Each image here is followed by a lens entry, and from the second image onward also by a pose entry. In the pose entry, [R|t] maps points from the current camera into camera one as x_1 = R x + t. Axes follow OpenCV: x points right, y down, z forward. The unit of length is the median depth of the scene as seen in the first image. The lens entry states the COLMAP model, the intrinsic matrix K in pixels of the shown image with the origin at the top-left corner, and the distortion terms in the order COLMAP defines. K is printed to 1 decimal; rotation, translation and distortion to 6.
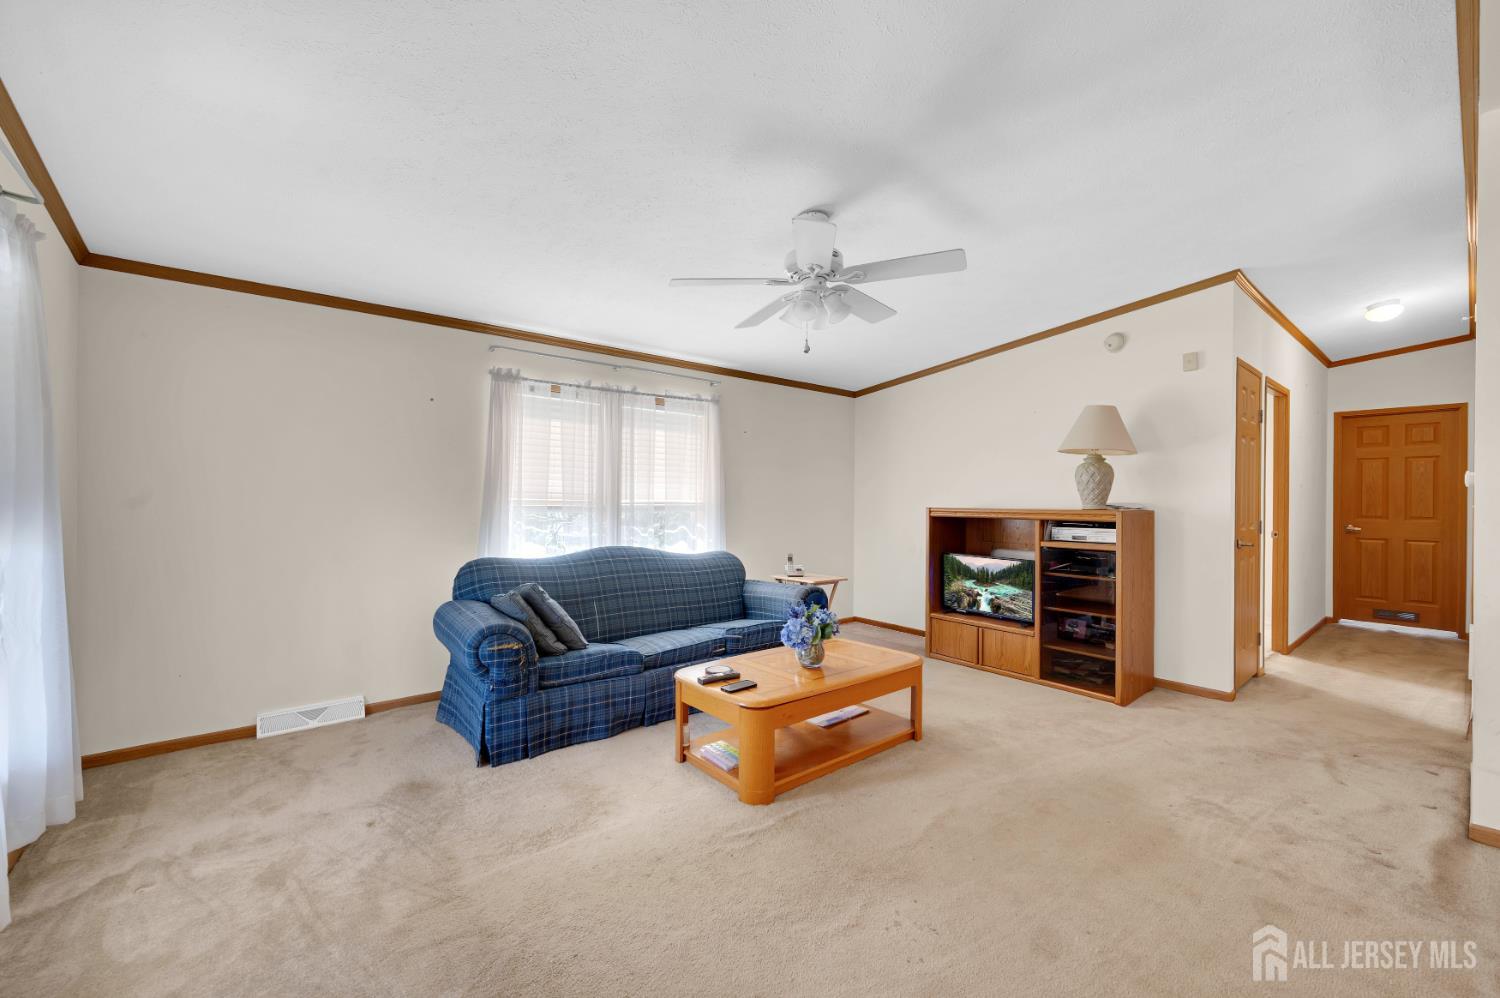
lens RADIAL K [[596.3, 0, 749.8], [0, 596.3, 495.0], [0, 0, 1]] dist [-0.001833, 0.000155]
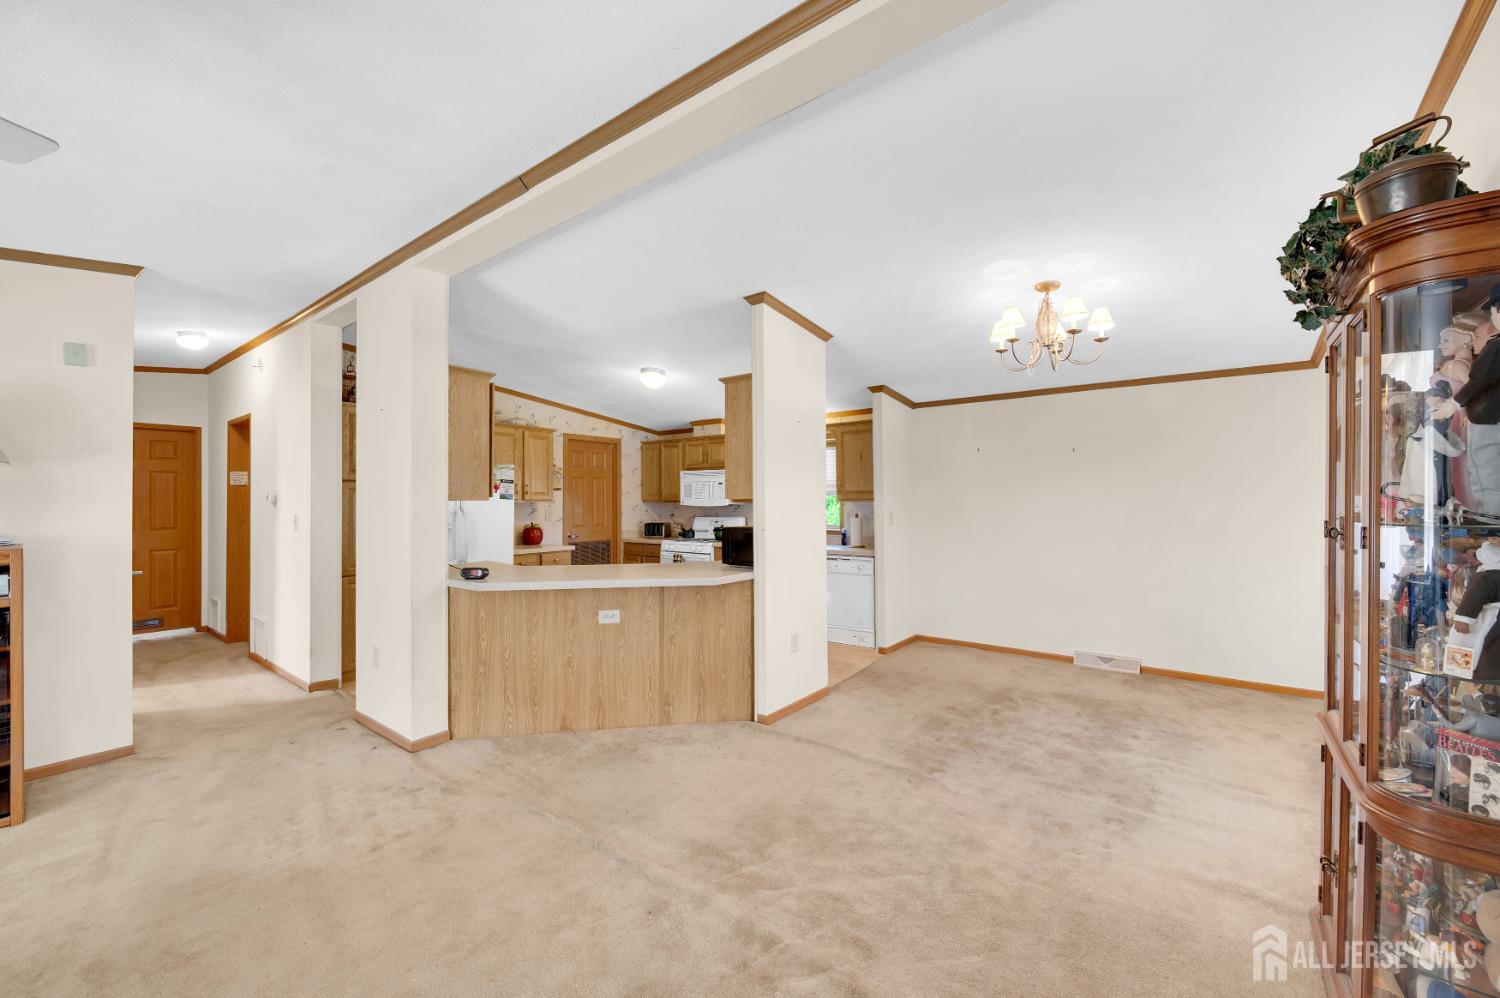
lens RADIAL K [[596.3, 0, 764.5], [0, 596.3, 498.1], [0, 0, 1]] dist [-0.001833, 0.000155]
pose [[-0.220570, -0.004959, 0.975359, -0.292974], [-0.001779, 0.999987, 0.004682, -0.043741], [-0.975370, -0.000703, -0.220576, 0.330958]]
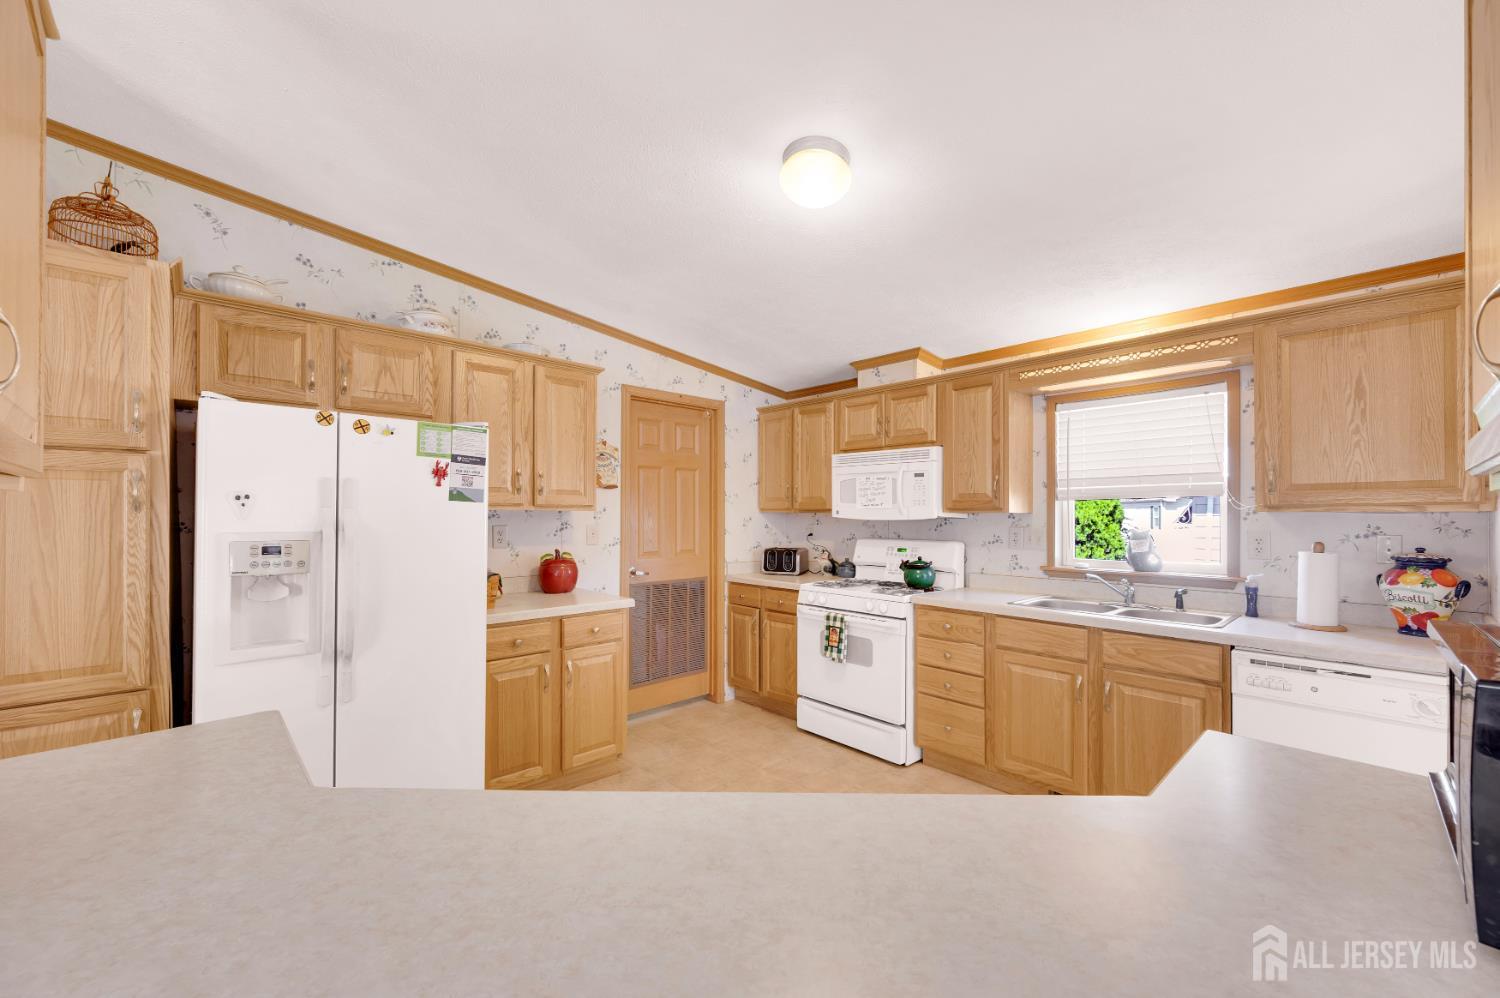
lens RADIAL K [[596.3, 0, 763.4], [0, 596.3, 512.6], [0, 0, 1]] dist [-0.001833, 0.000155]
pose [[-0.061574, -0.009169, 0.998060, 0.739169], [-0.005073, 0.999948, 0.008874, -0.026824], [-0.998090, -0.004516, -0.061617, 0.357775]]
